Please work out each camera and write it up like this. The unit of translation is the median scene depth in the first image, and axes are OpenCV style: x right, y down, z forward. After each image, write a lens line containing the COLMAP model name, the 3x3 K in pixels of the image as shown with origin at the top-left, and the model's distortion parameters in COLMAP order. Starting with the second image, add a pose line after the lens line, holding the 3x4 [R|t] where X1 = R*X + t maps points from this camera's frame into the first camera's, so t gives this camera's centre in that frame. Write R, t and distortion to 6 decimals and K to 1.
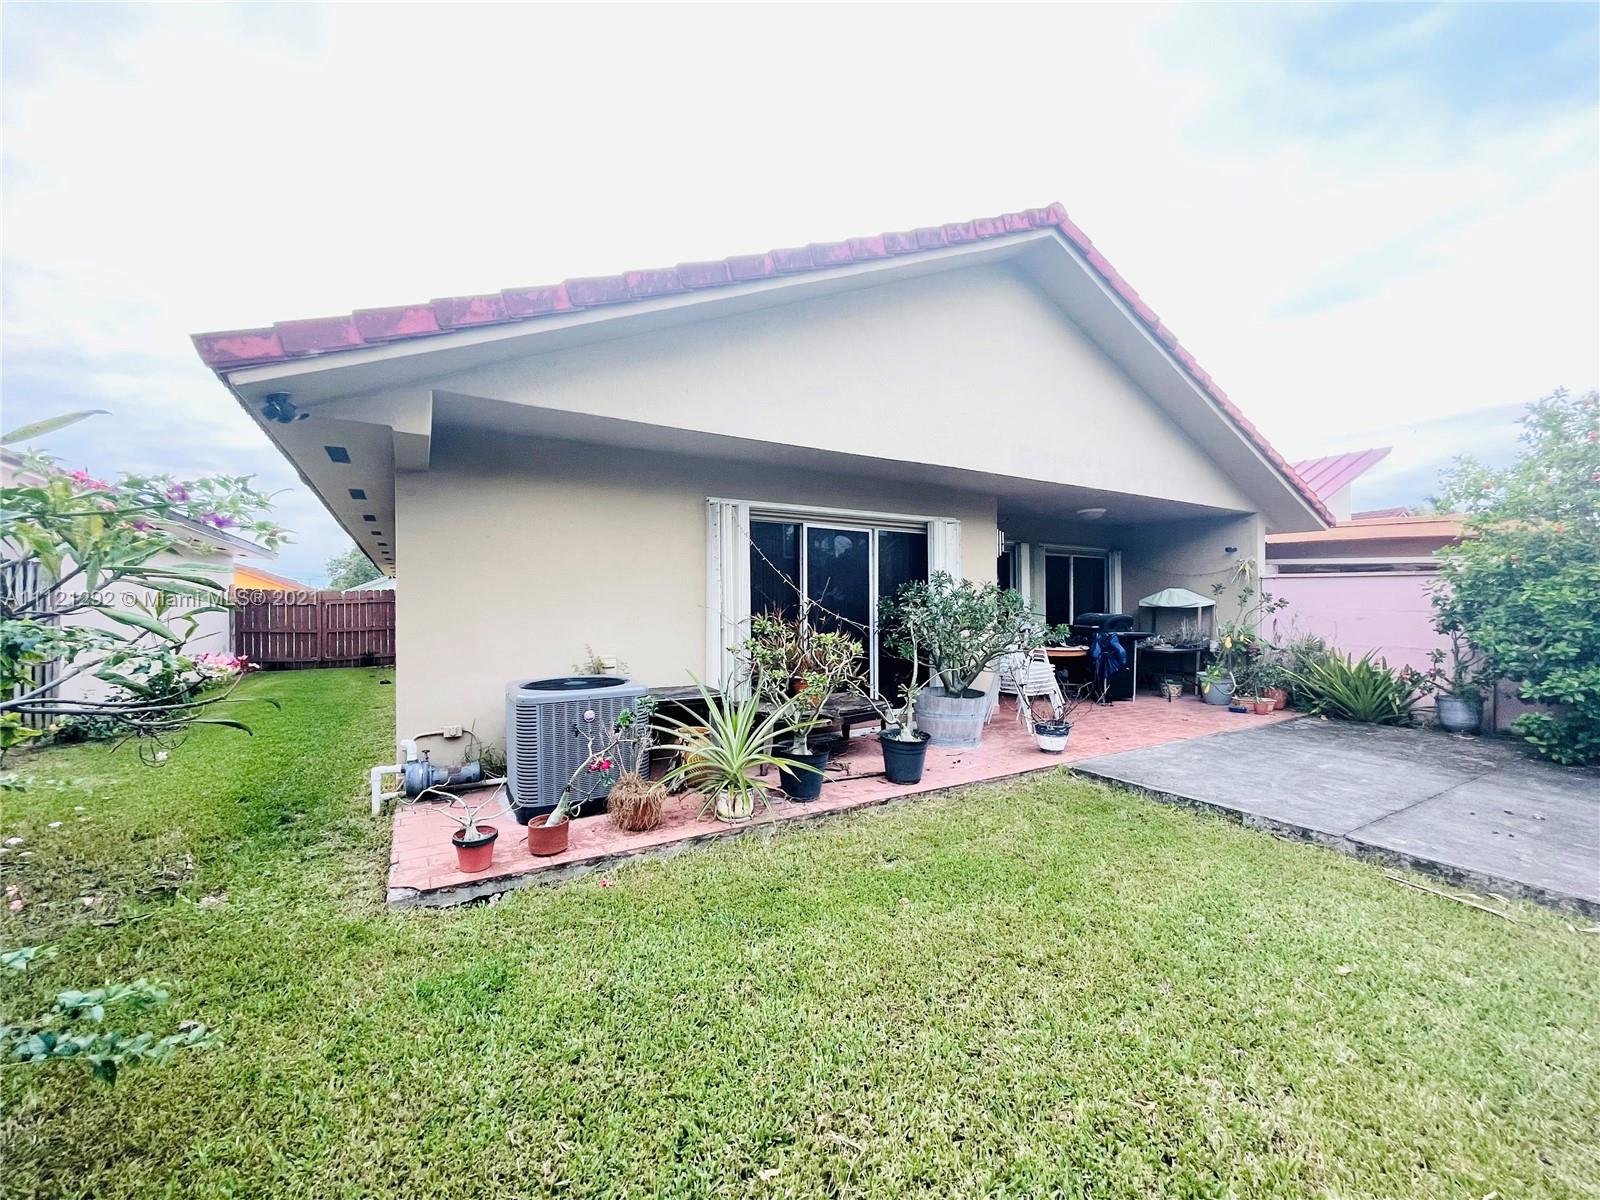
lens RADIAL K [[647.7, 0, 793.1], [0, 647.7, 606.6], [0, 0, 1]] dist [-0.001198, 0.000833]
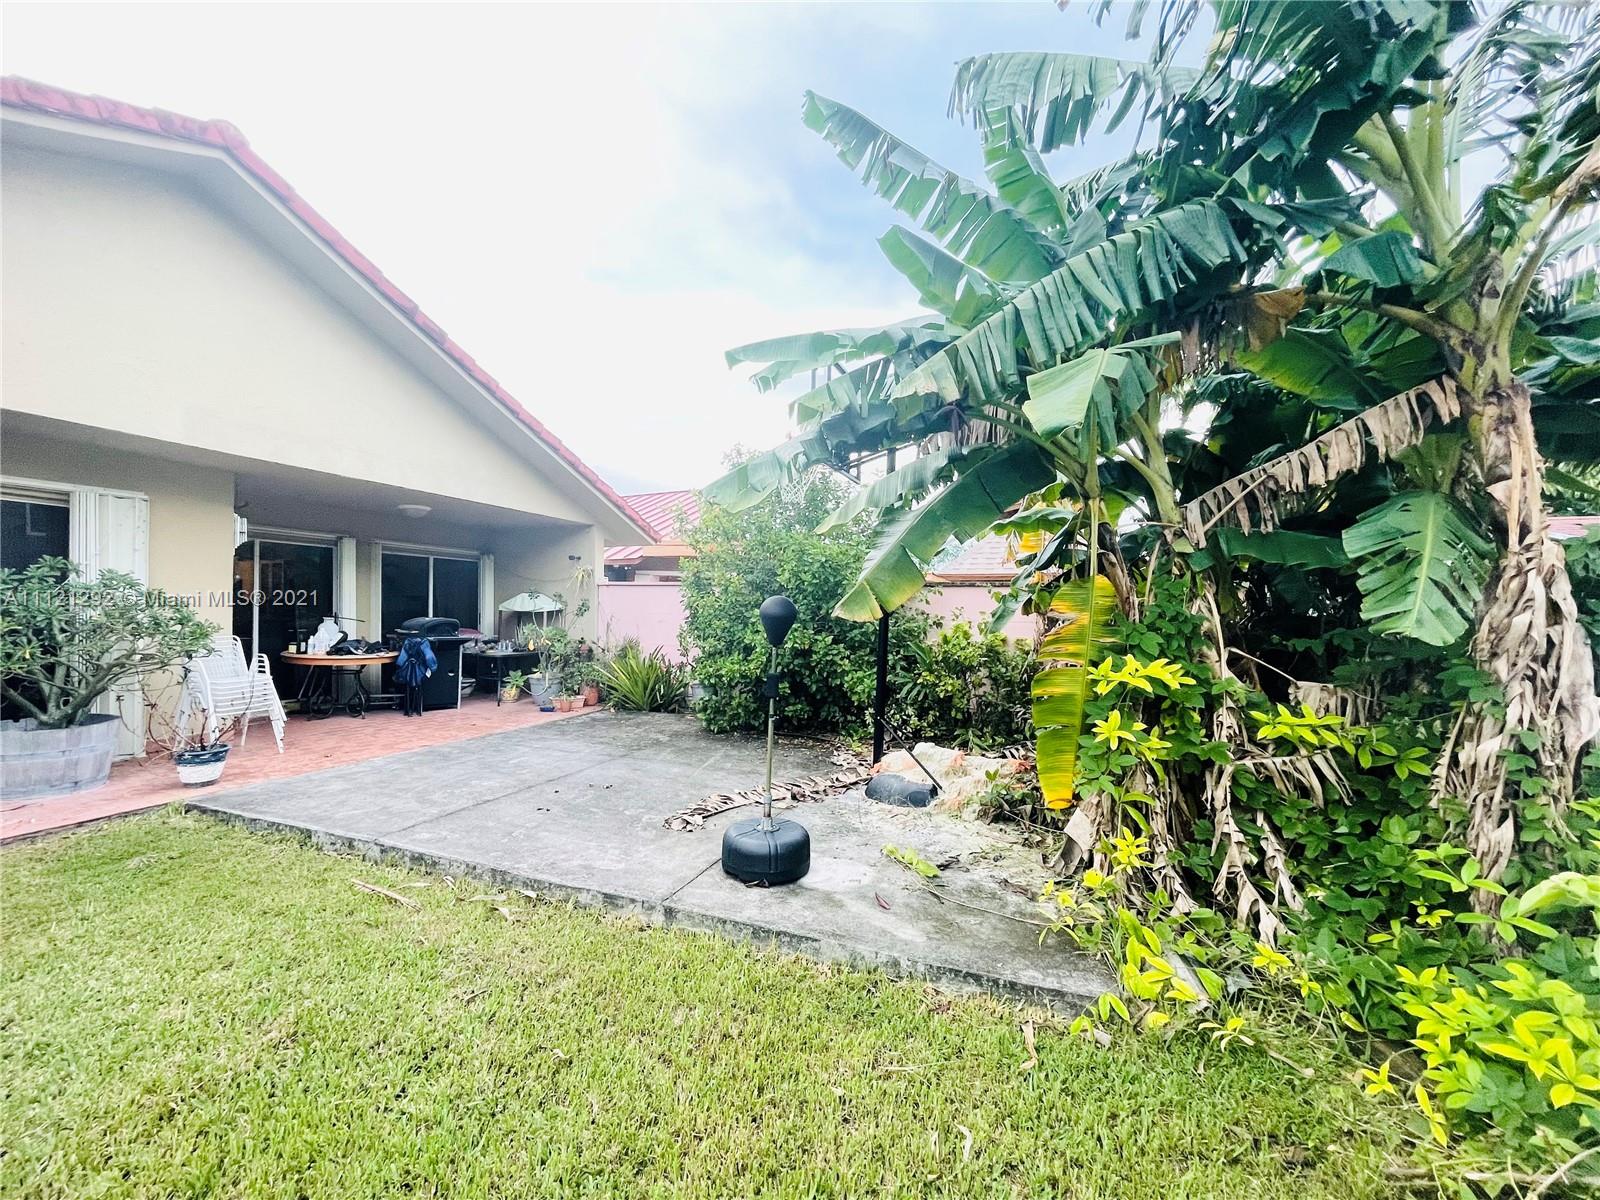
lens RADIAL K [[647.7, 0, 791.9], [0, 647.7, 607.7], [0, 0, 1]] dist [-0.001198, 0.000833]
pose [[0.793525, 0.009287, 0.608467, 0.598588], [-0.001408, 0.999909, -0.013427, 0.014475], [-0.608536, 0.009798, 0.793466, -0.120016]]
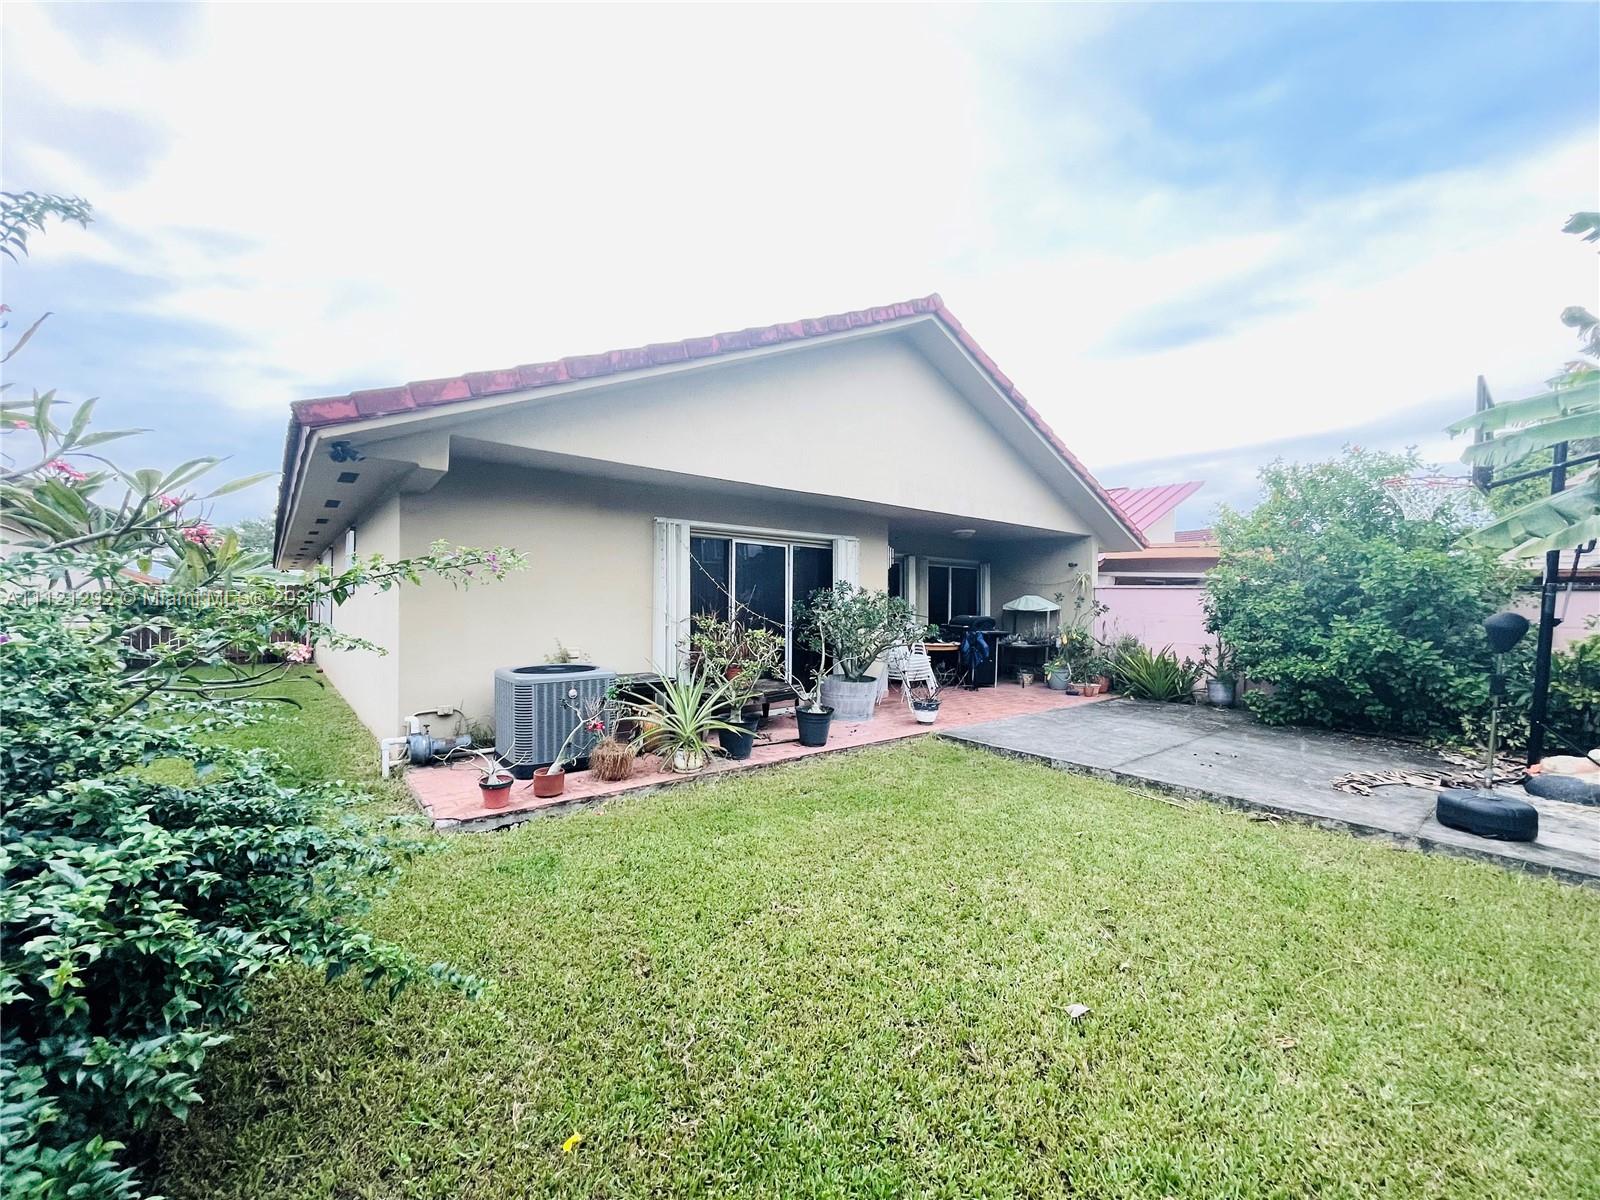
lens RADIAL K [[647.7, 0, 793.0], [0, 647.7, 608.4], [0, 0, 1]] dist [-0.001198, 0.000833]
pose [[0.988891, 0.009636, 0.148332, -0.064879], [-0.010202, 0.999943, 0.003059, -0.006442], [-0.148294, -0.004538, 0.988933, -0.274796]]
